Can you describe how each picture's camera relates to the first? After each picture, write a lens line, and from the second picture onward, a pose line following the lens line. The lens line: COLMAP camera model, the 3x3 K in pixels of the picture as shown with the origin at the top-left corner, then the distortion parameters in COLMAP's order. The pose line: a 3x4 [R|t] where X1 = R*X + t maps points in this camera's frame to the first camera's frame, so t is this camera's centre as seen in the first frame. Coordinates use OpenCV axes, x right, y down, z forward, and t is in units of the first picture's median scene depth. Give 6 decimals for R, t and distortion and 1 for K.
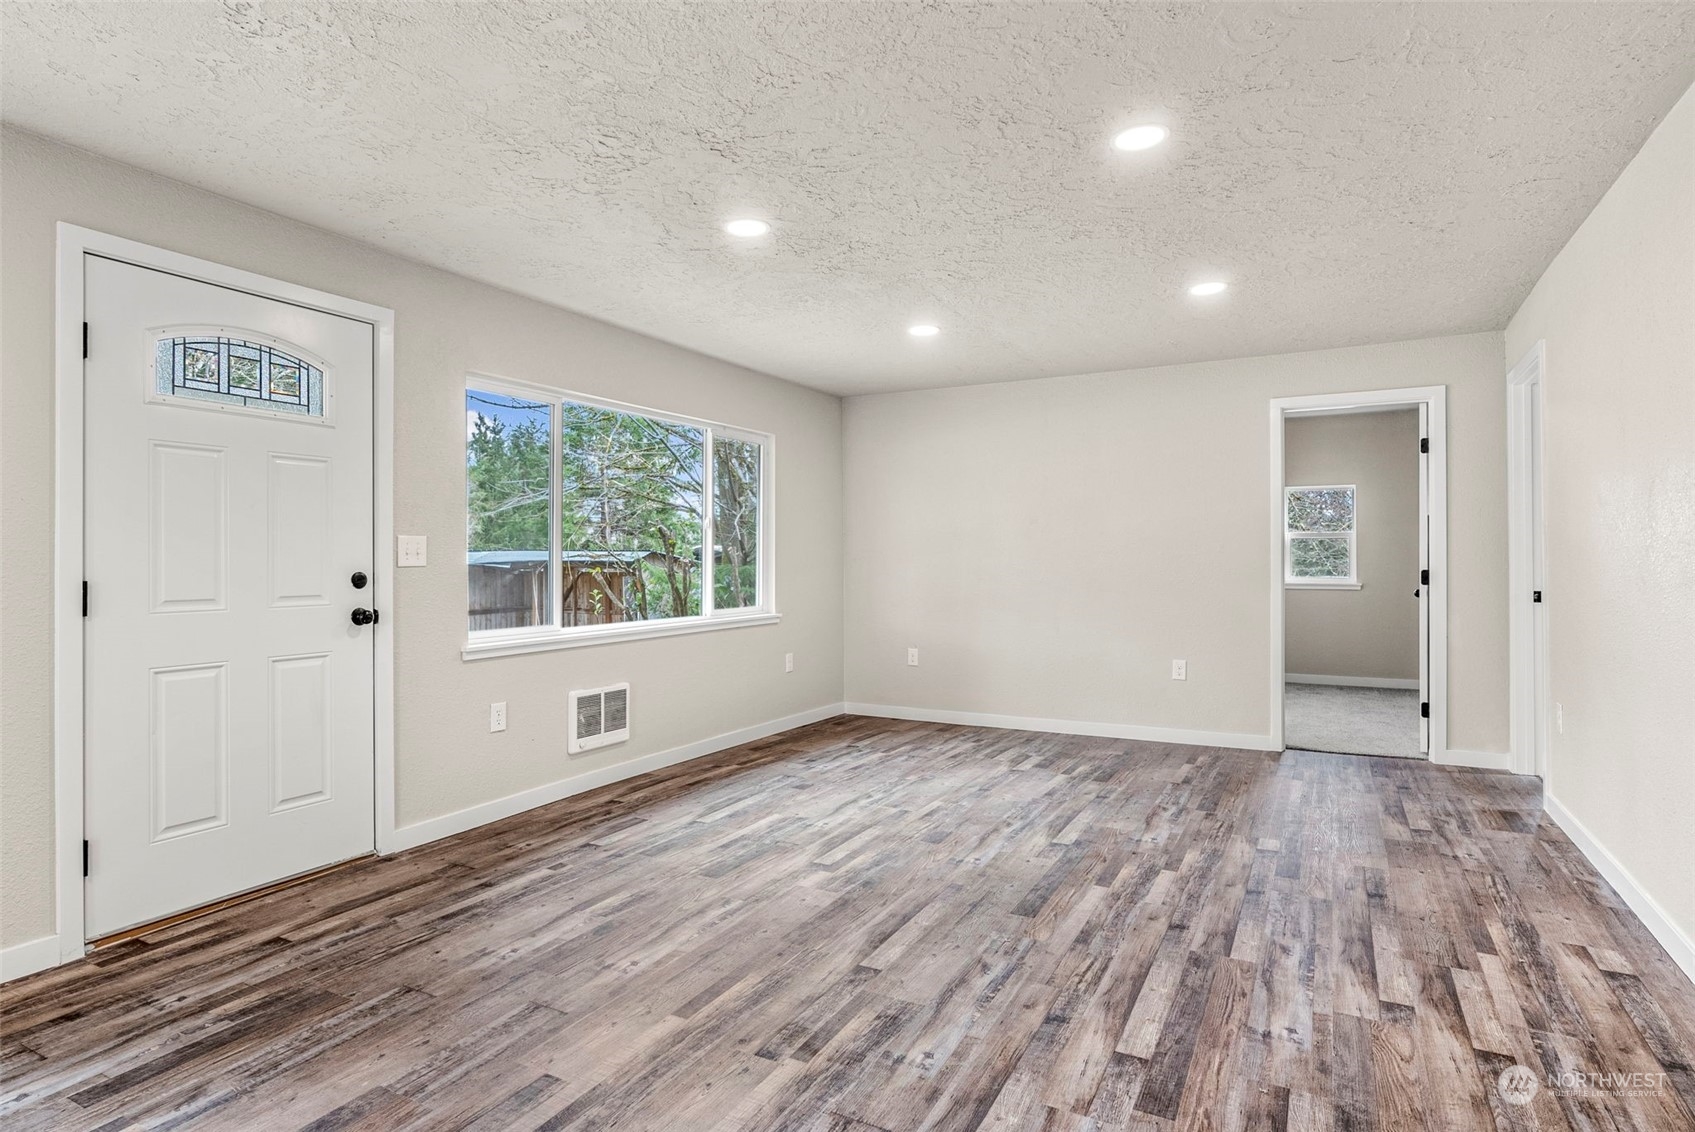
lens RADIAL K [[879.4, 0, 874.2], [0, 879.4, 547.6], [0, 0, 1]] dist [-0.003350, 0.001532]
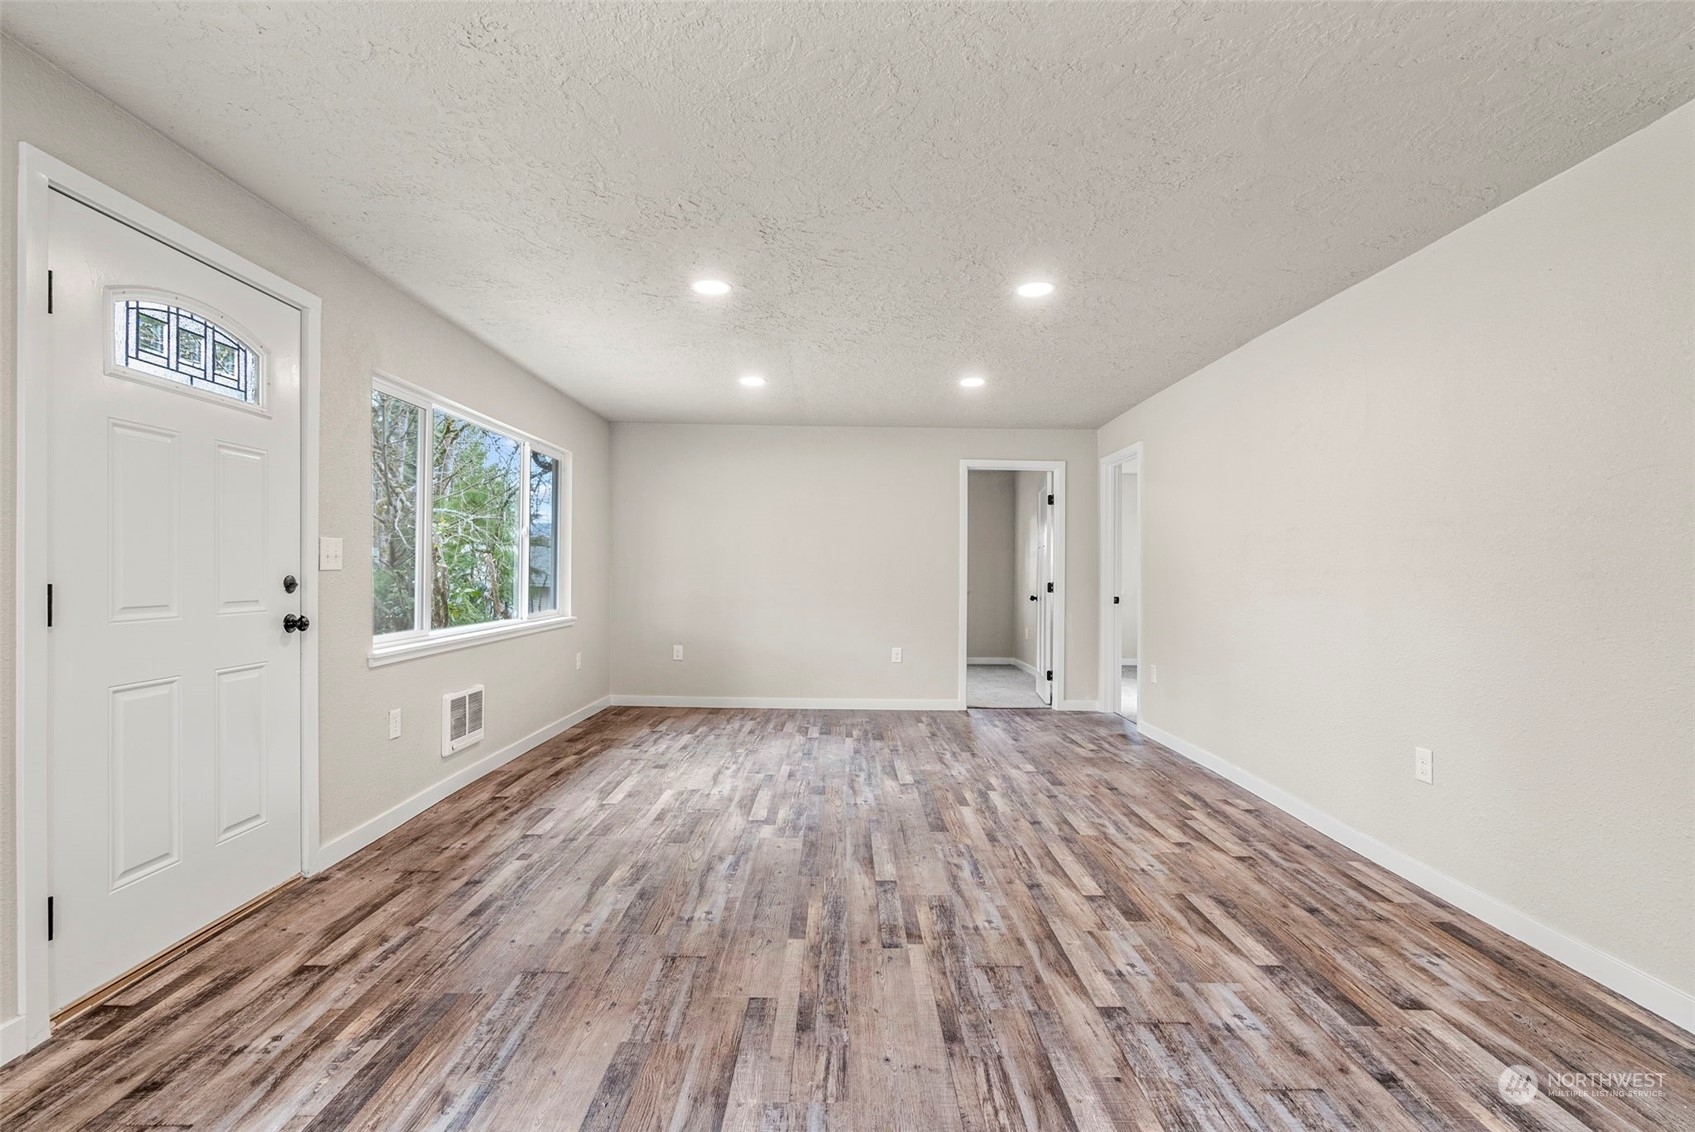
lens RADIAL K [[762.0, 0, 857.6], [0, 762.0, 562.4], [0, 0, 1]] dist [-0.008611, 0.004726]
pose [[0.882090, 0.021336, 0.470598, -0.526555], [-0.024036, 0.999711, -0.000272, 0.000821], [-0.470468, -0.011072, 0.882348, 0.014128]]
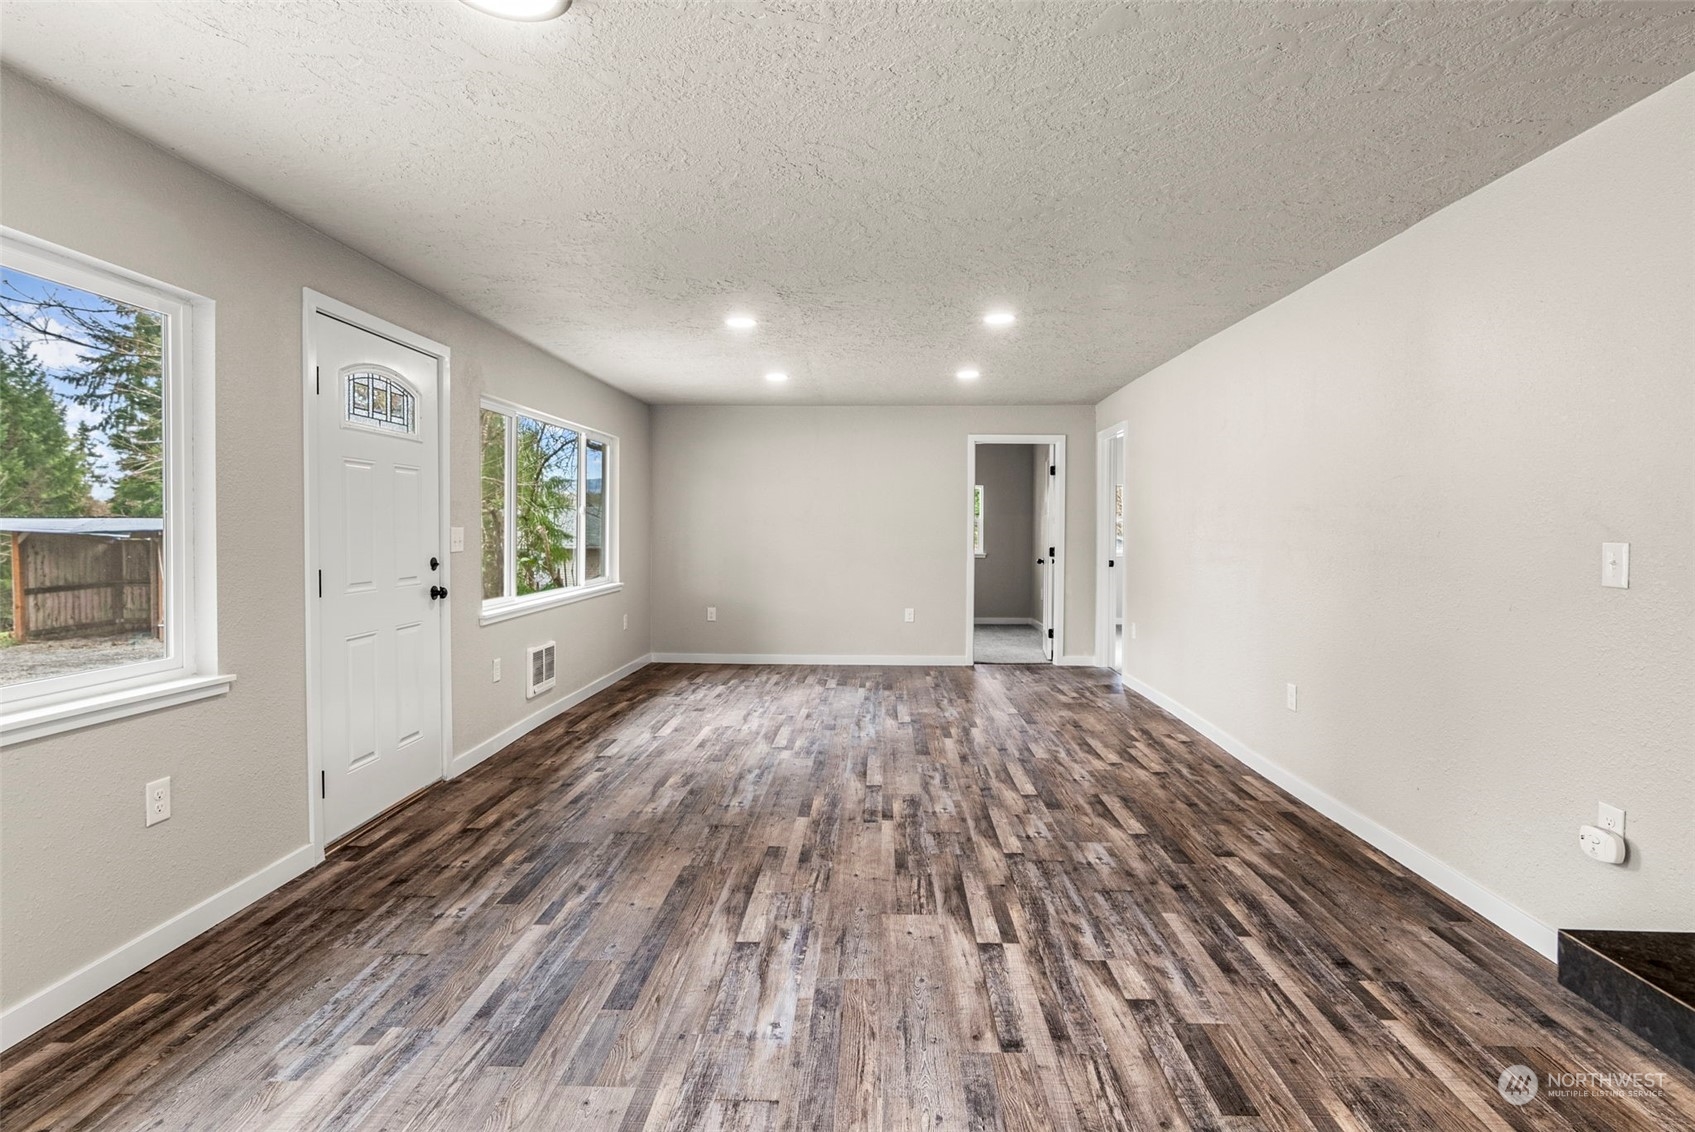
lens RADIAL K [[813.5, 0, 870.1], [0, 813.5, 486.9], [0, 0, 1]] dist [-0.002174, -0.000149]
pose [[0.896964, 0.030013, 0.441084, -0.661361], [-0.014835, 0.999174, -0.037822, -0.047281], [-0.441855, 0.027381, 0.896669, -0.411924]]
